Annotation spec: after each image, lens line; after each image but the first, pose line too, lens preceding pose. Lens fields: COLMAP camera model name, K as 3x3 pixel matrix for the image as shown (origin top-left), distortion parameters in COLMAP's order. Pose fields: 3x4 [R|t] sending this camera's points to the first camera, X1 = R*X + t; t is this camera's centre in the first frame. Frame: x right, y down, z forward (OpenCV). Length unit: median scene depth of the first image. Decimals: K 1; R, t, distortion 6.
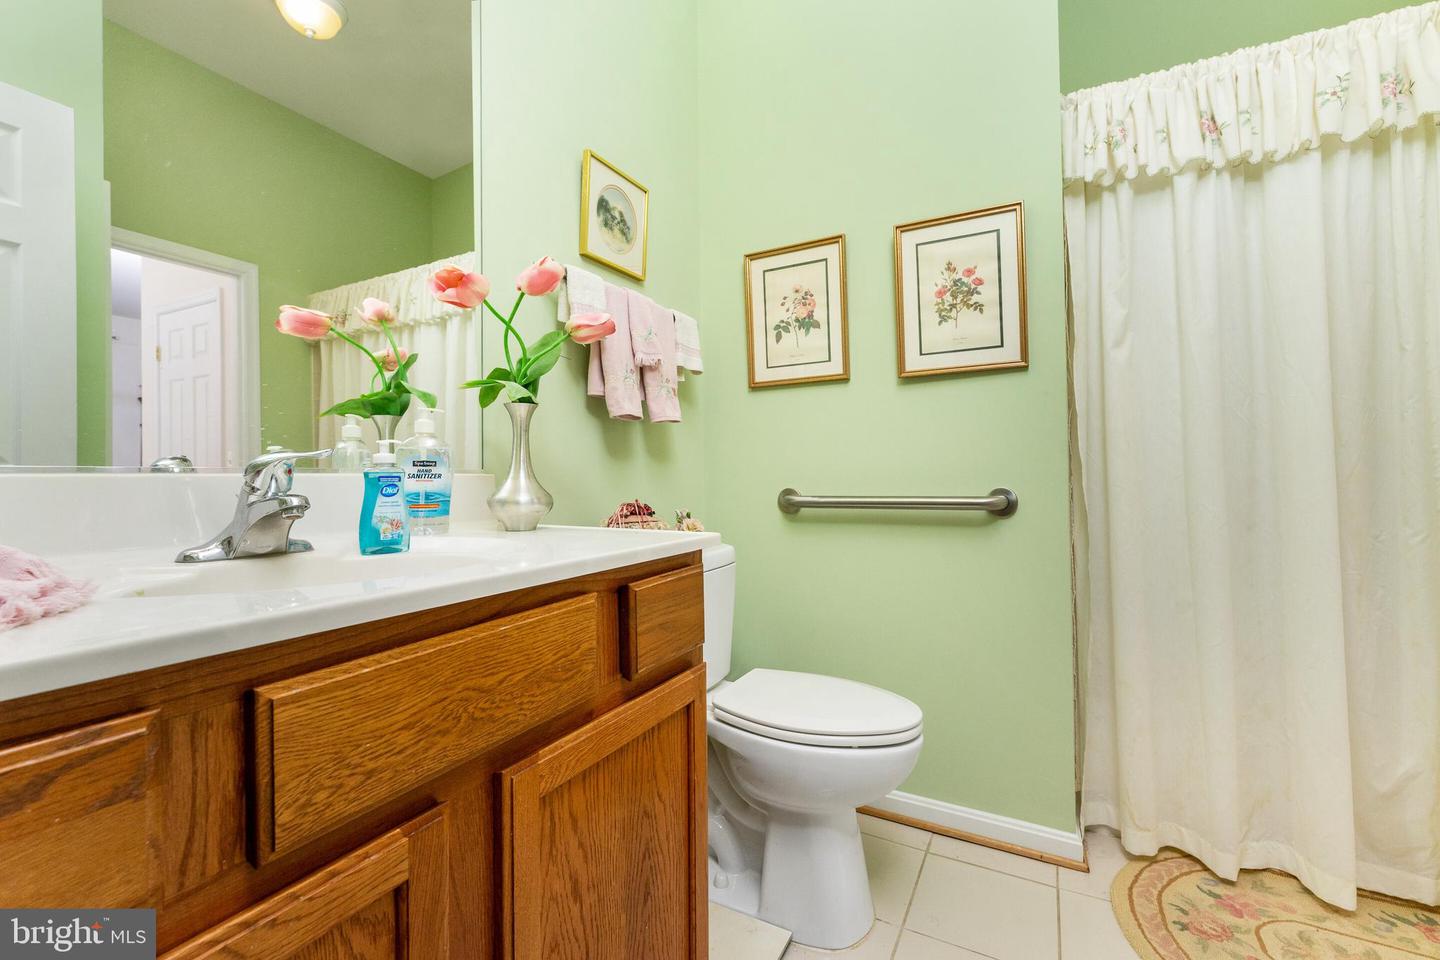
lens RADIAL K [[591.2, 0, 725.8], [0, 591.2, 474.7], [0, 0, 1]] dist [0.001236, 0.000079]
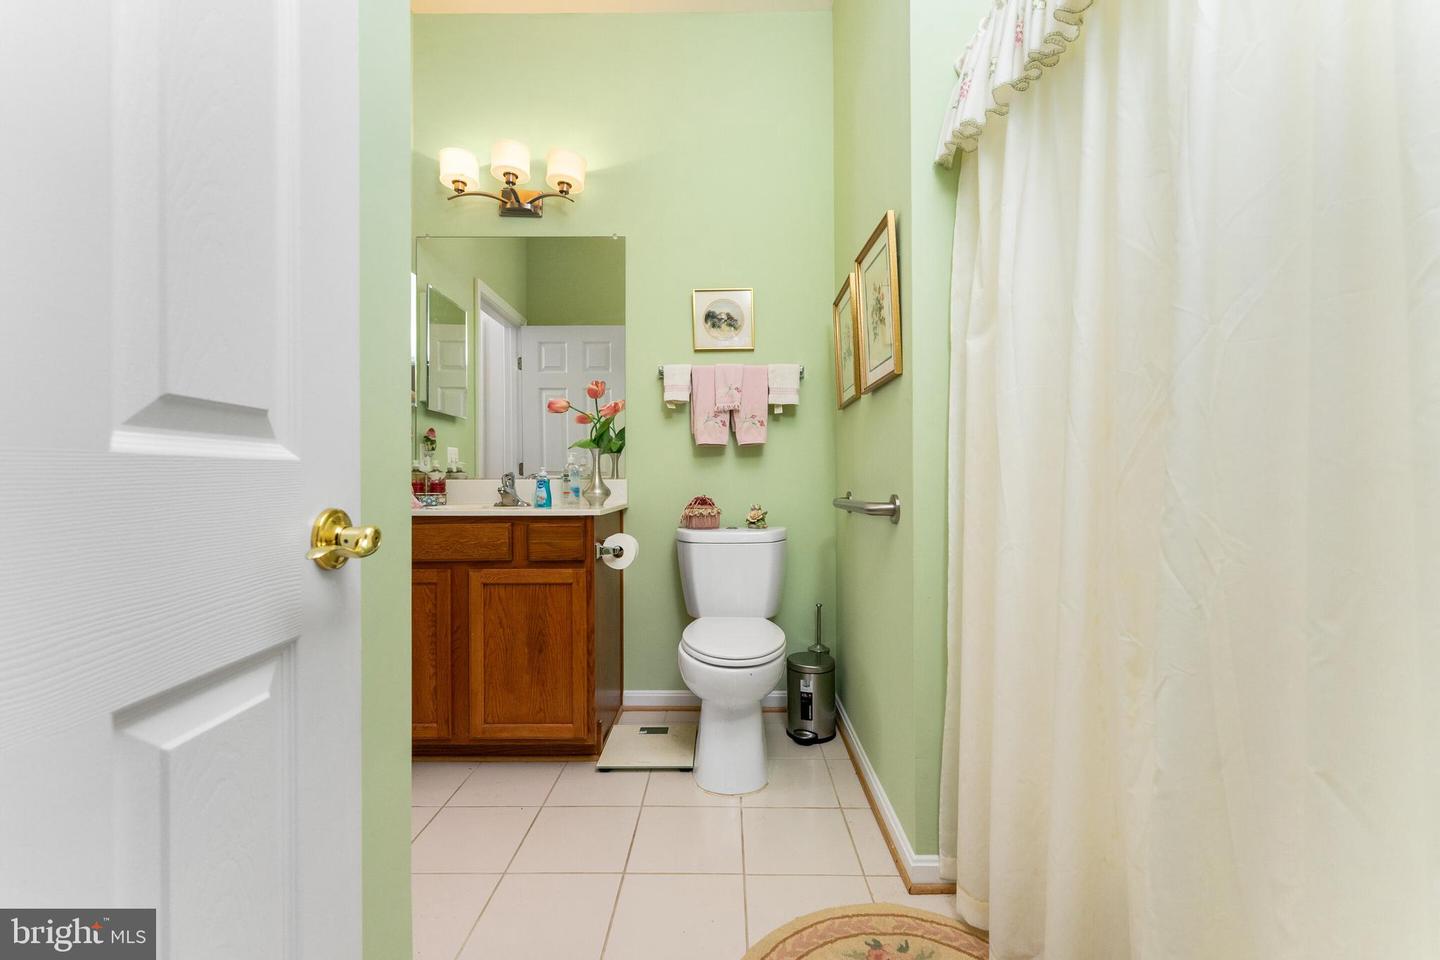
lens RADIAL K [[581.4, 0, 719.4], [0, 581.4, 481.8], [0, 0, 1]] dist [0.001612, -0.000416]
pose [[0.467615, 0.001372, -0.883931, 1.228092], [0.002069, 0.999994, 0.002647, -0.001084], [0.883930, -0.003067, 0.467609, 0.270356]]
